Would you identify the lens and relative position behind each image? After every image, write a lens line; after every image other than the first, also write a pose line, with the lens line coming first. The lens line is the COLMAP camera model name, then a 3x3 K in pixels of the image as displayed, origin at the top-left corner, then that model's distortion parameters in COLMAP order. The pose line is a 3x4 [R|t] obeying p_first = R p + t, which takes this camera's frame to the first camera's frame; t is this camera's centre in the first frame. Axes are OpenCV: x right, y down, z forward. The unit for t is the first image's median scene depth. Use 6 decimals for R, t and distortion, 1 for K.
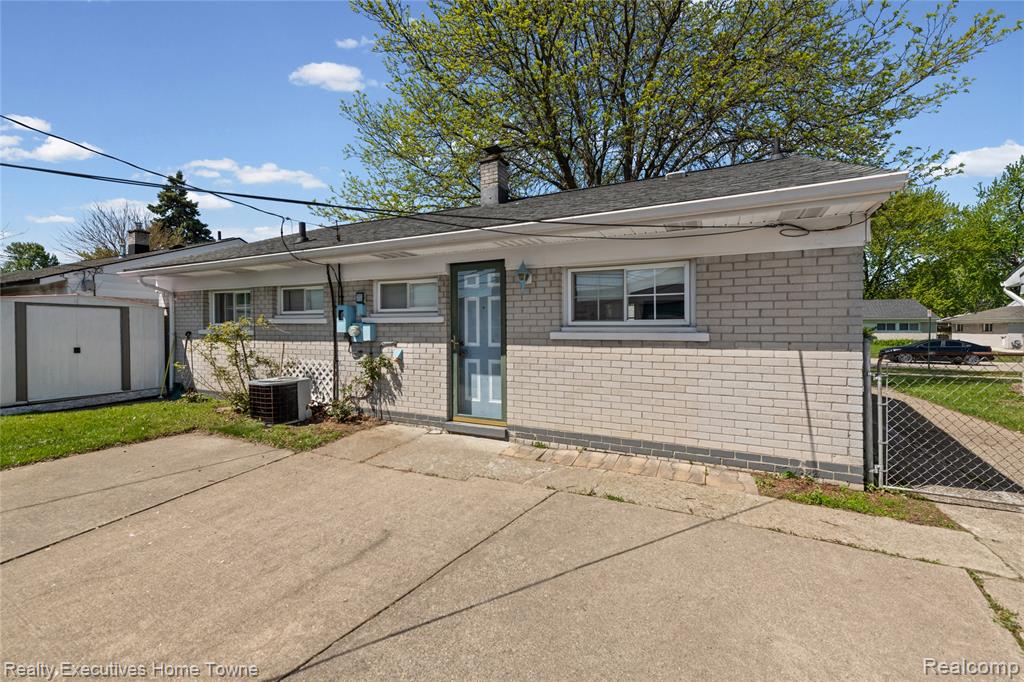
lens RADIAL K [[407.1, 0, 525.8], [0, 407.1, 331.2], [0, 0, 1]] dist [0.009428, -0.000457]
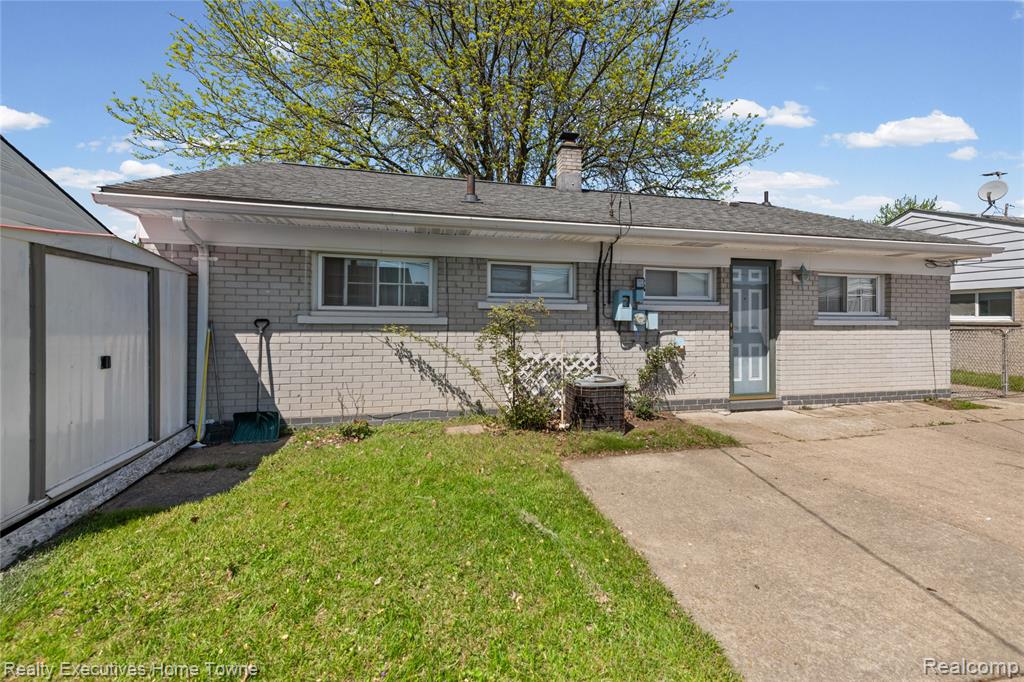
lens RADIAL K [[414.0, 0, 518.1], [0, 414.0, 314.7], [0, 0, 1]] dist [0.013533, -0.004004]
pose [[0.778002, 0.005634, 0.628236, -1.339429], [-0.001518, 0.999974, -0.007088, -0.003499], [-0.628260, 0.004561, 0.777990, 0.487027]]
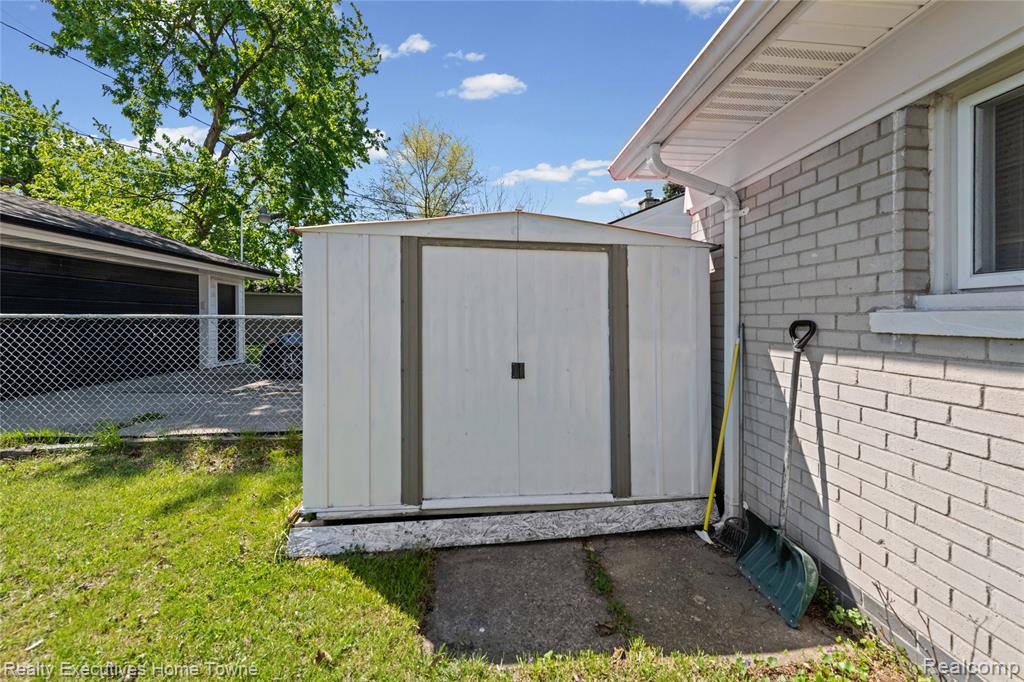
lens RADIAL K [[414.0, 0, 518.1], [0, 414.0, 314.7], [0, 0, 1]] dist [0.013533, -0.004004]
pose [[0.494075, -0.005313, -0.869403, -1.016393], [-0.012679, 0.999831, -0.013315, 0.003375], [0.869327, 0.017602, 0.493924, 1.070390]]
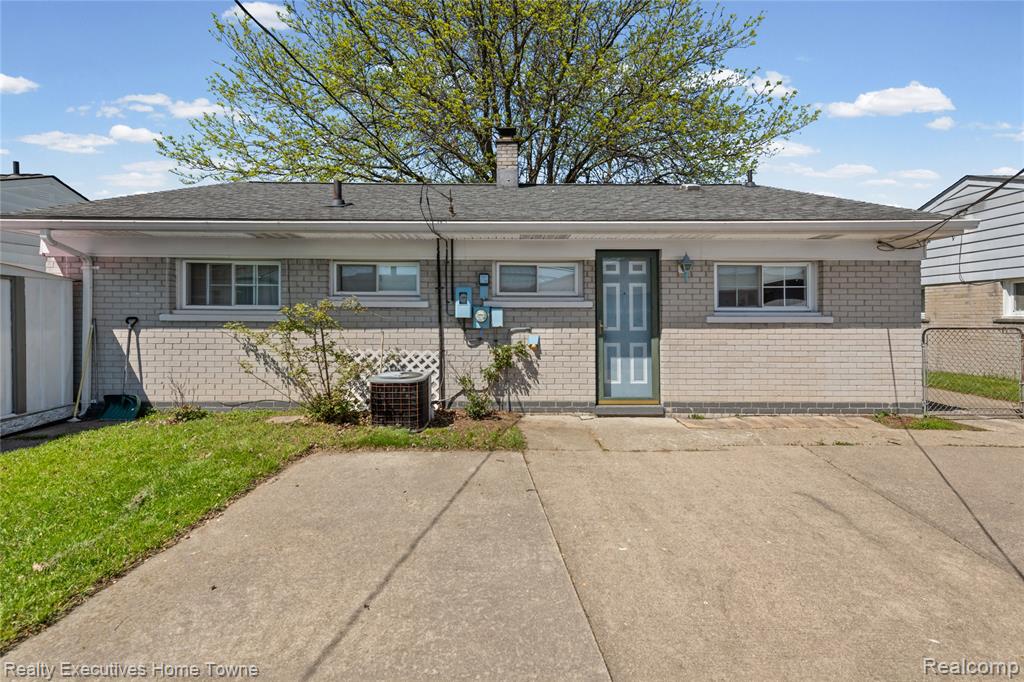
lens RADIAL K [[414.0, 0, 518.1], [0, 414.0, 314.7], [0, 0, 1]] dist [0.013533, -0.004004]
pose [[0.899720, 0.000647, 0.436467, -0.814466], [0.002086, 0.999981, -0.005782, 0.002193], [-0.436462, 0.006112, 0.899702, 0.159858]]
